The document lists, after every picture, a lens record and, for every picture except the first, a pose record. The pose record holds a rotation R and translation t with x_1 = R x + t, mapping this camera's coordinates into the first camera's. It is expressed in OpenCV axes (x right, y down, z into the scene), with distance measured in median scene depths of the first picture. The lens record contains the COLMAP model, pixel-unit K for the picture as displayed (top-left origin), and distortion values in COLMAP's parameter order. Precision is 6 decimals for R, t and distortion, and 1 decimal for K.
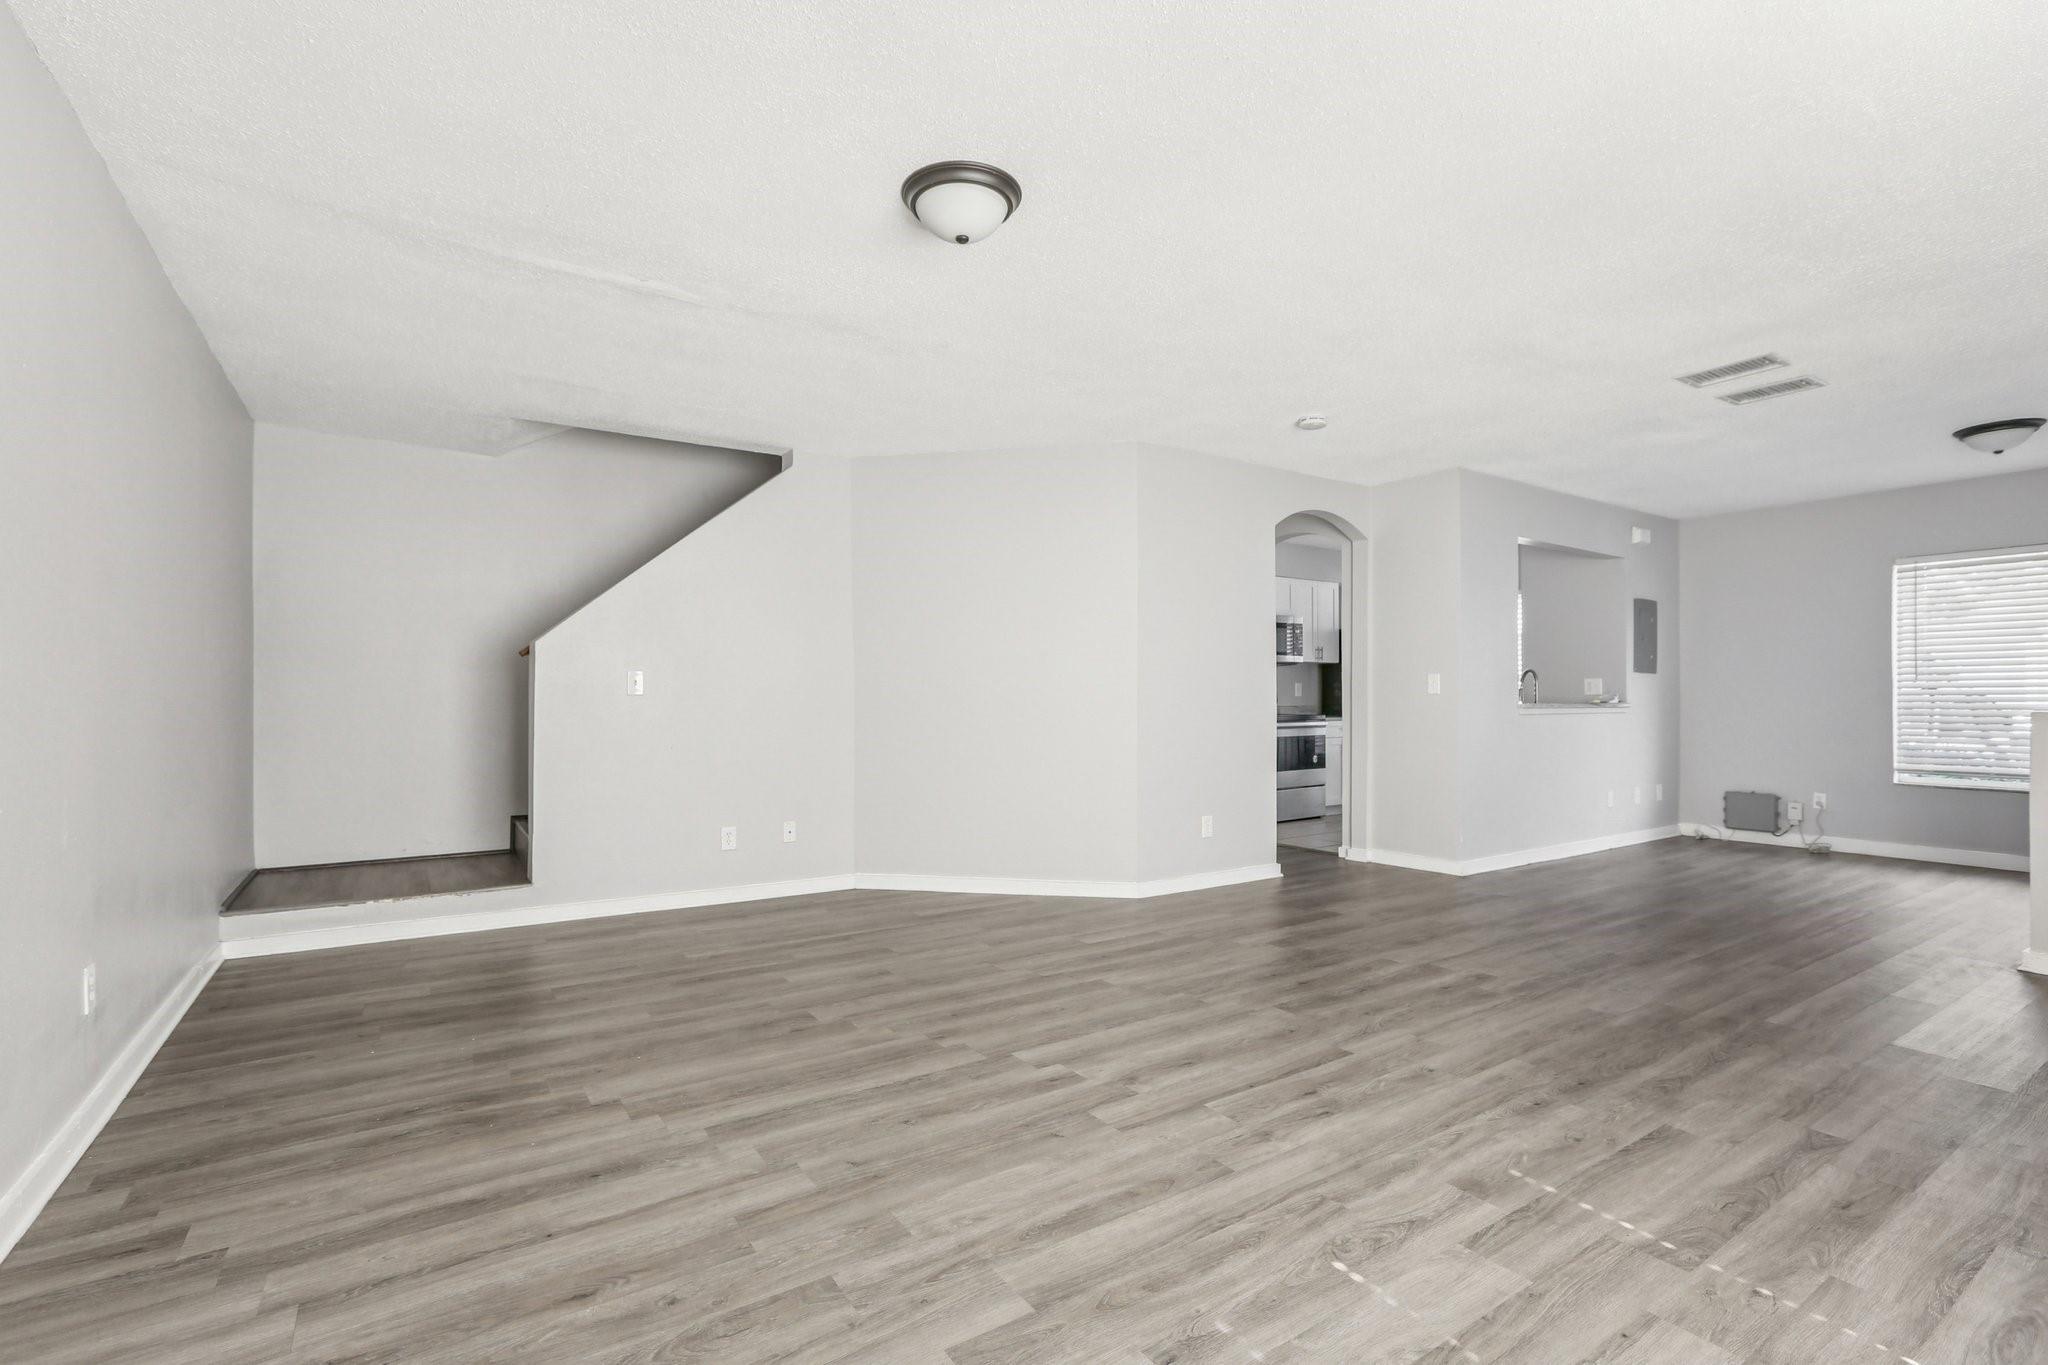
lens RADIAL K [[923.7, 0, 1009.6], [0, 923.7, 702.4], [0, 0, 1]] dist [-0.041029, 0.020883]
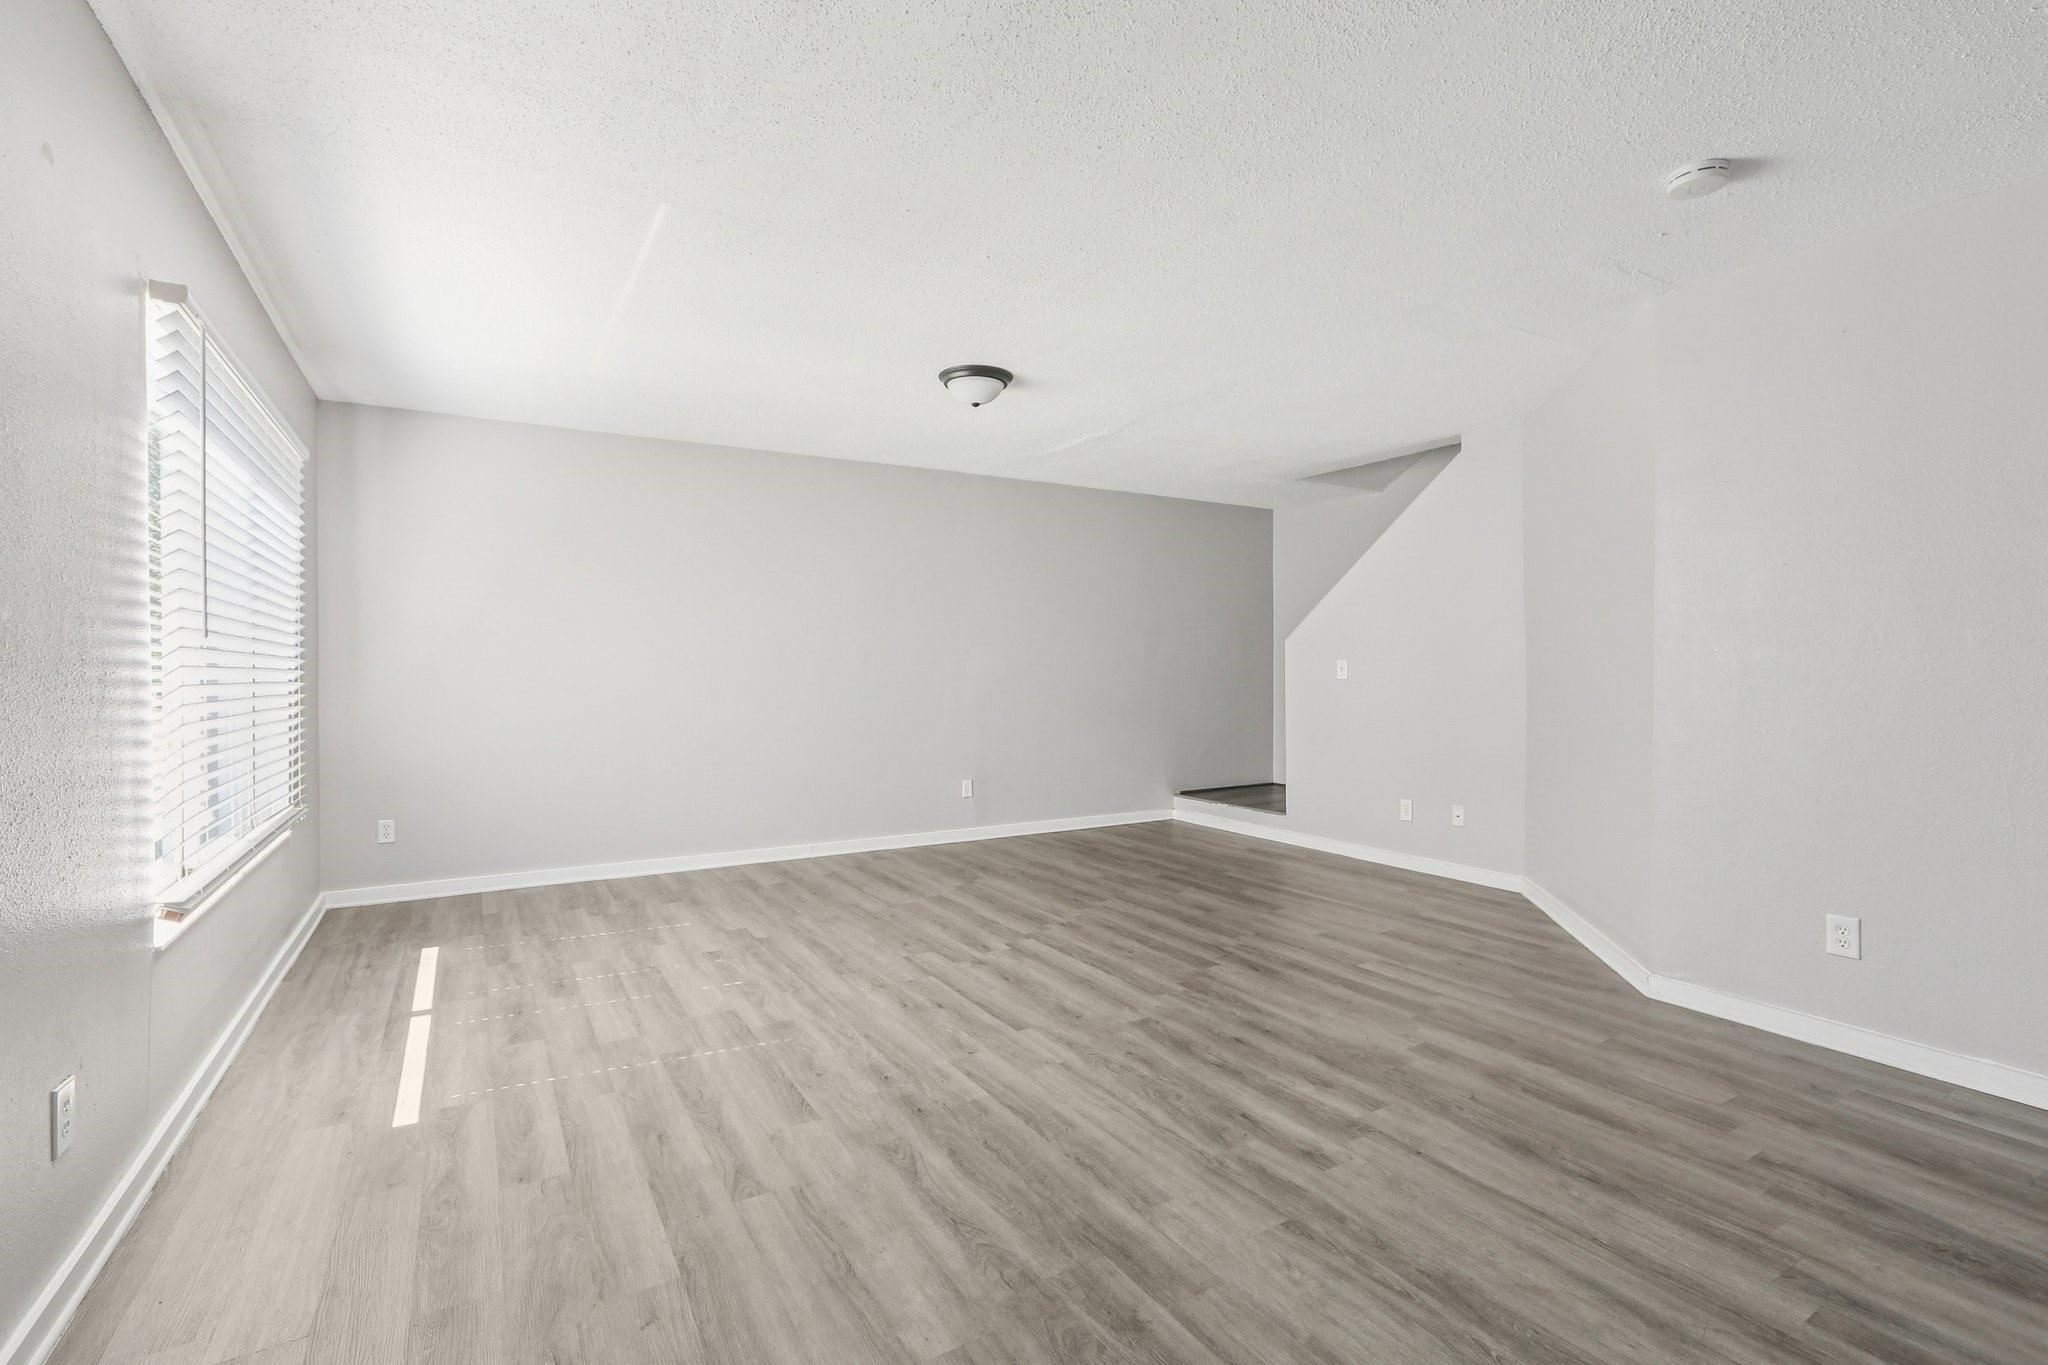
lens RADIAL K [[930.5, 0, 1020.0], [0, 930.5, 674.5], [0, 0, 1]] dist [-0.041035, 0.022149]
pose [[-0.035011, 0.005888, -0.999370, 1.282014], [0.000571, 0.999983, 0.005872, -0.031448], [0.999387, -0.000365, -0.035014, 0.922584]]
